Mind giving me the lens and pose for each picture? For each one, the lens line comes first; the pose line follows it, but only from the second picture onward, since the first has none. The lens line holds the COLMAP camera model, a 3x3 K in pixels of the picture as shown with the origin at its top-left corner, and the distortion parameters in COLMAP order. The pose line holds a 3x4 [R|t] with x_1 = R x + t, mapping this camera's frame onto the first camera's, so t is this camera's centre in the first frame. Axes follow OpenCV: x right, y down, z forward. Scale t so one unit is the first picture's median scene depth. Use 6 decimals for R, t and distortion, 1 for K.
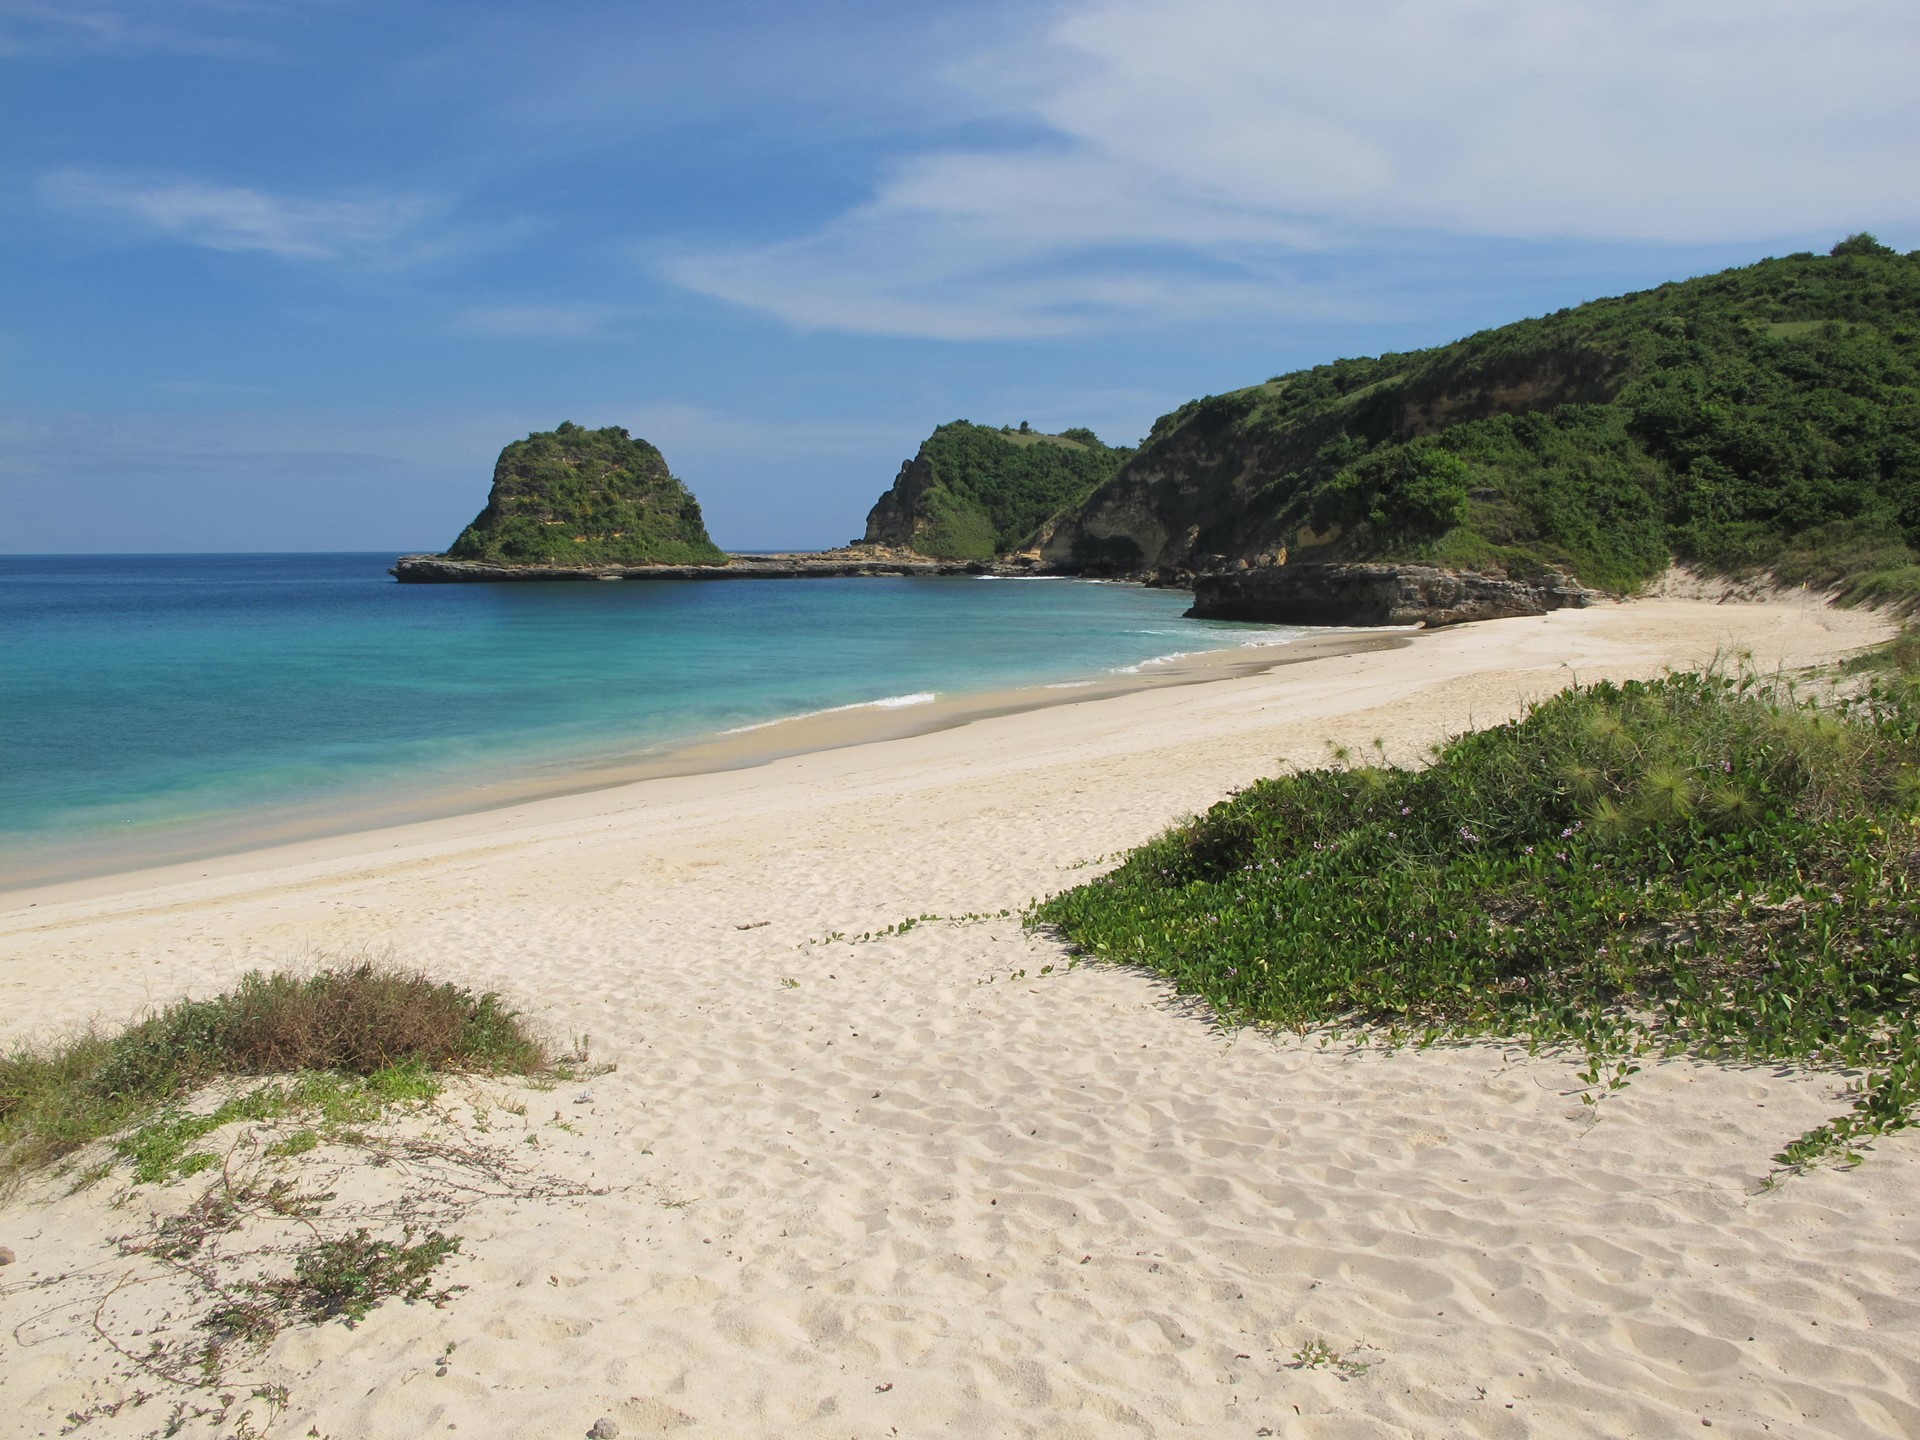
lens RADIAL K [[1620.0, 0, 966.2], [0, 1620.0, 685.5], [0, 0, 1]] dist [-0.145751, 0.115702]
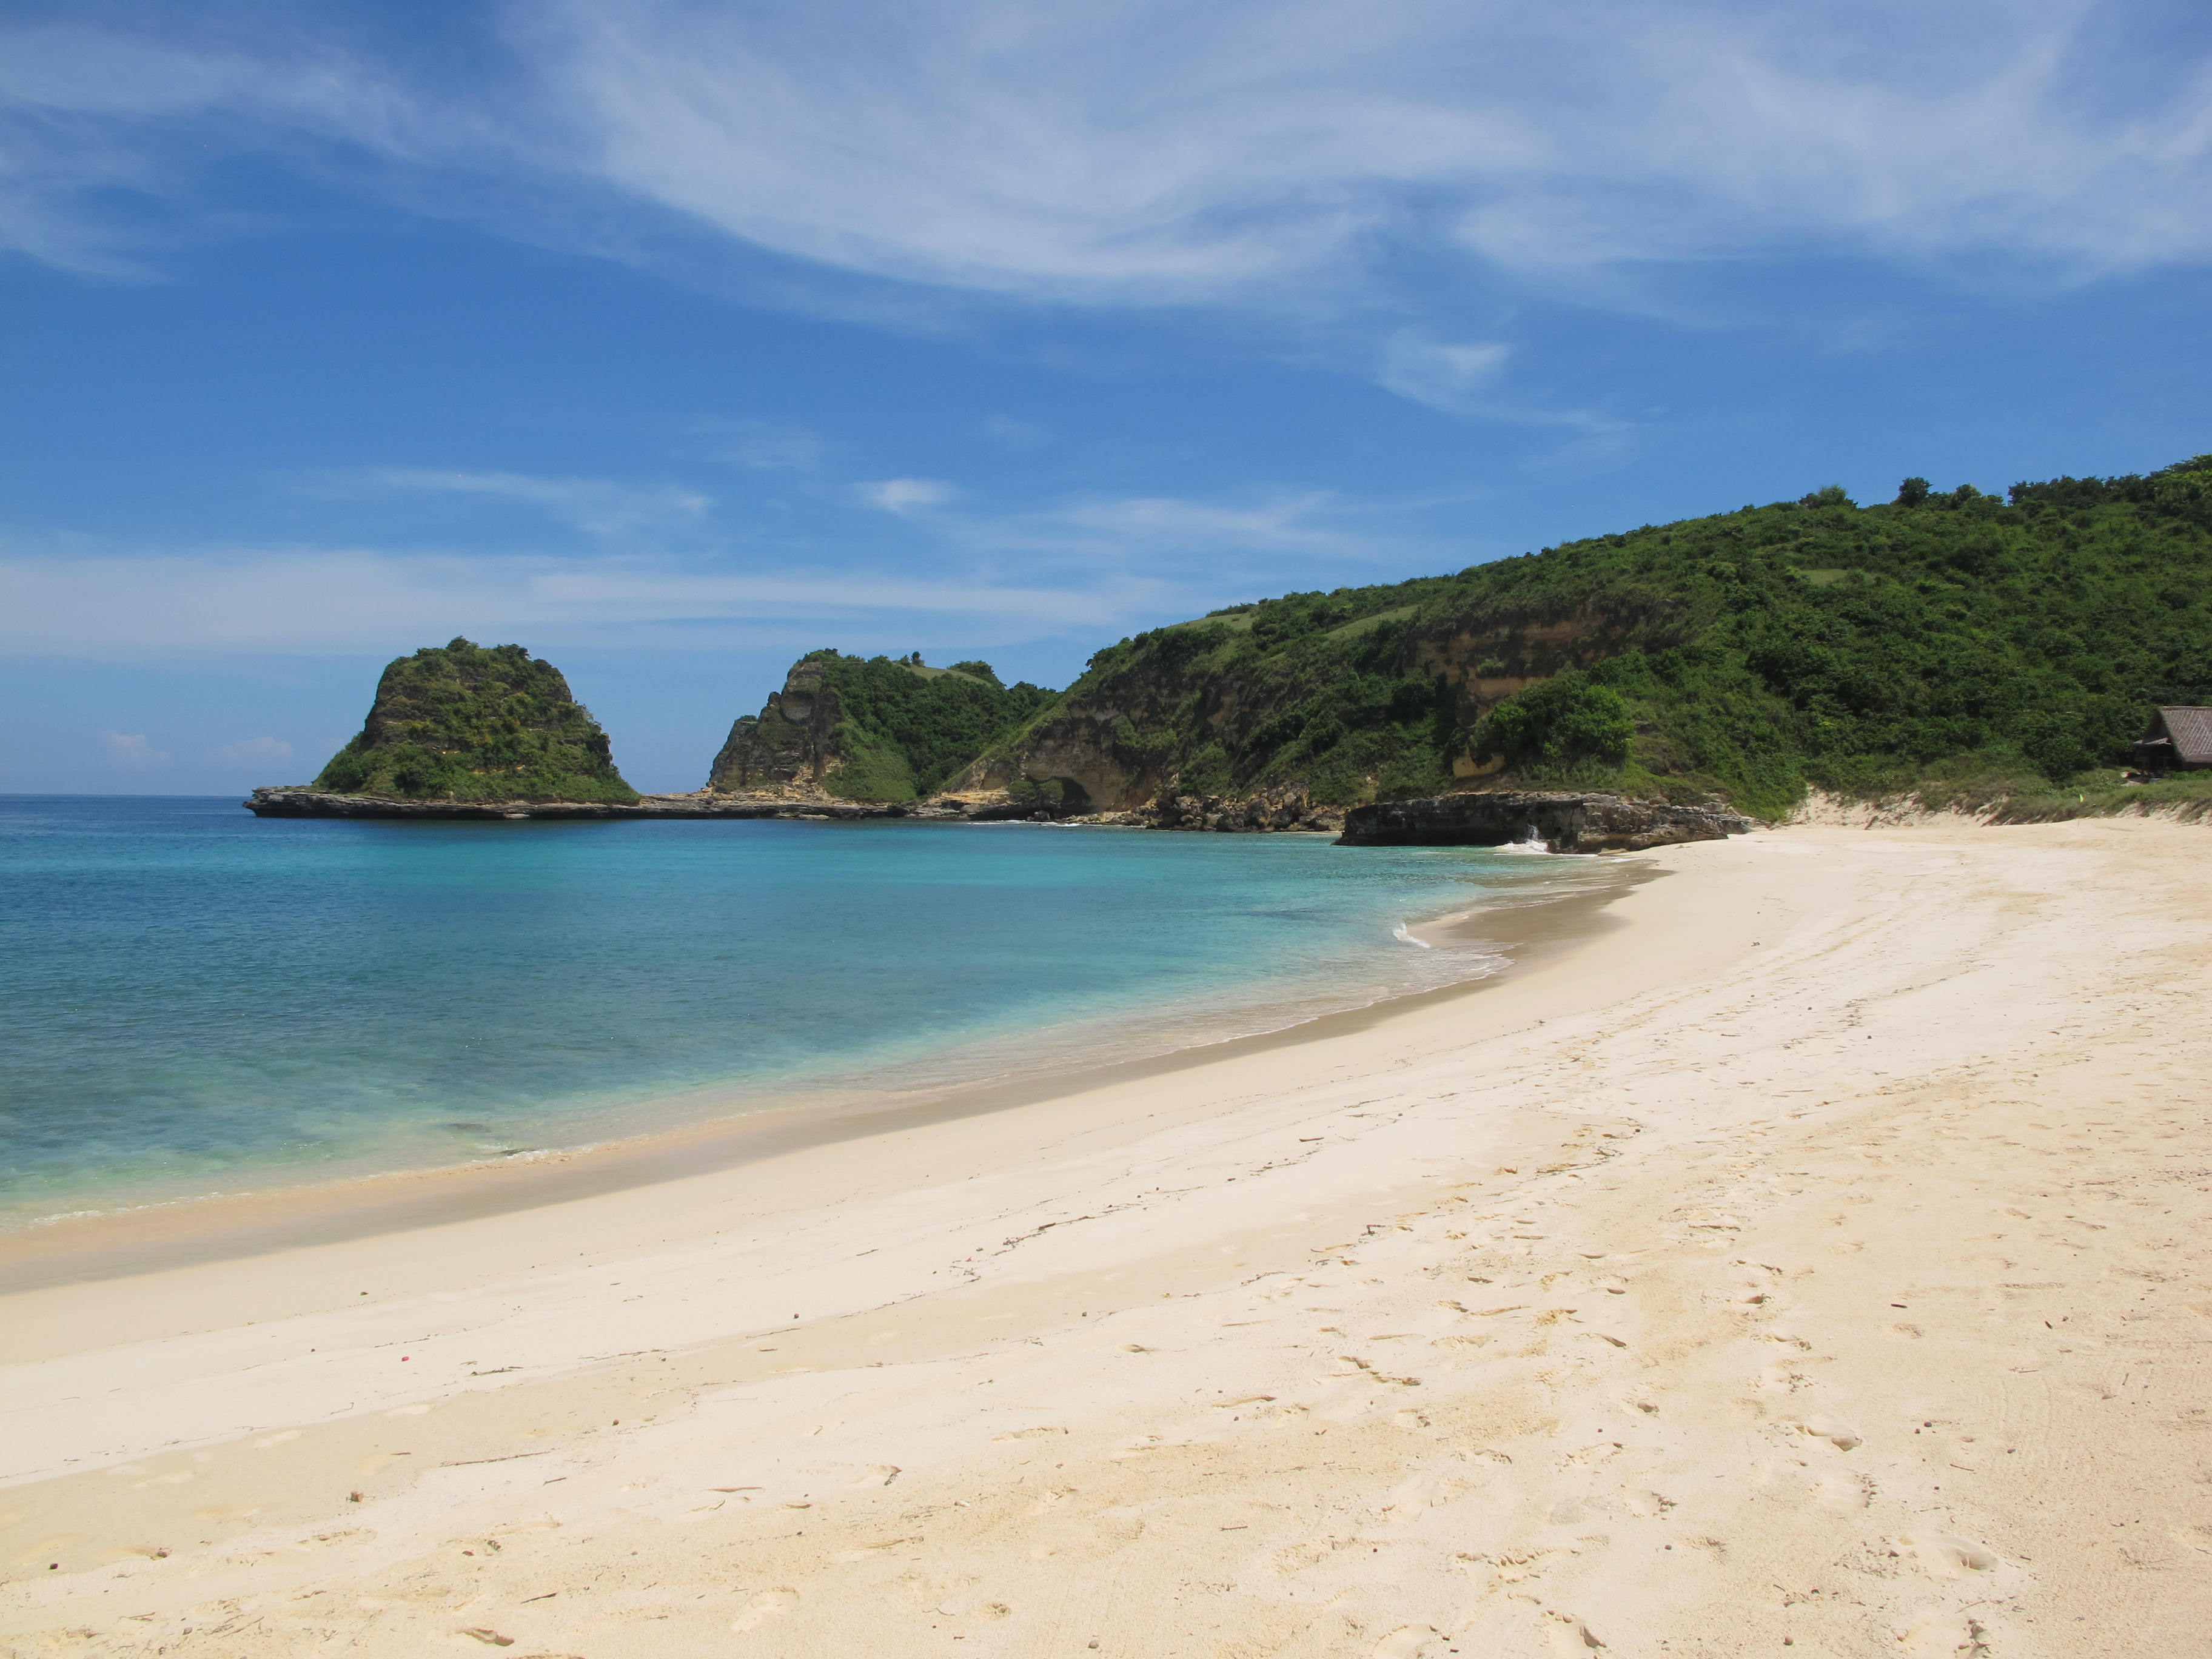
lens RADIAL K [[1866.4, 0, 1113.1], [0, 1866.4, 789.7], [0, 0, 1]] dist [-0.145751, 0.115702]
pose [[0.977610, 0.010975, 0.210137, -0.116170], [0.008175, 0.995904, -0.090046, 0.011998], [-0.210264, 0.089748, 0.973516, -0.046830]]
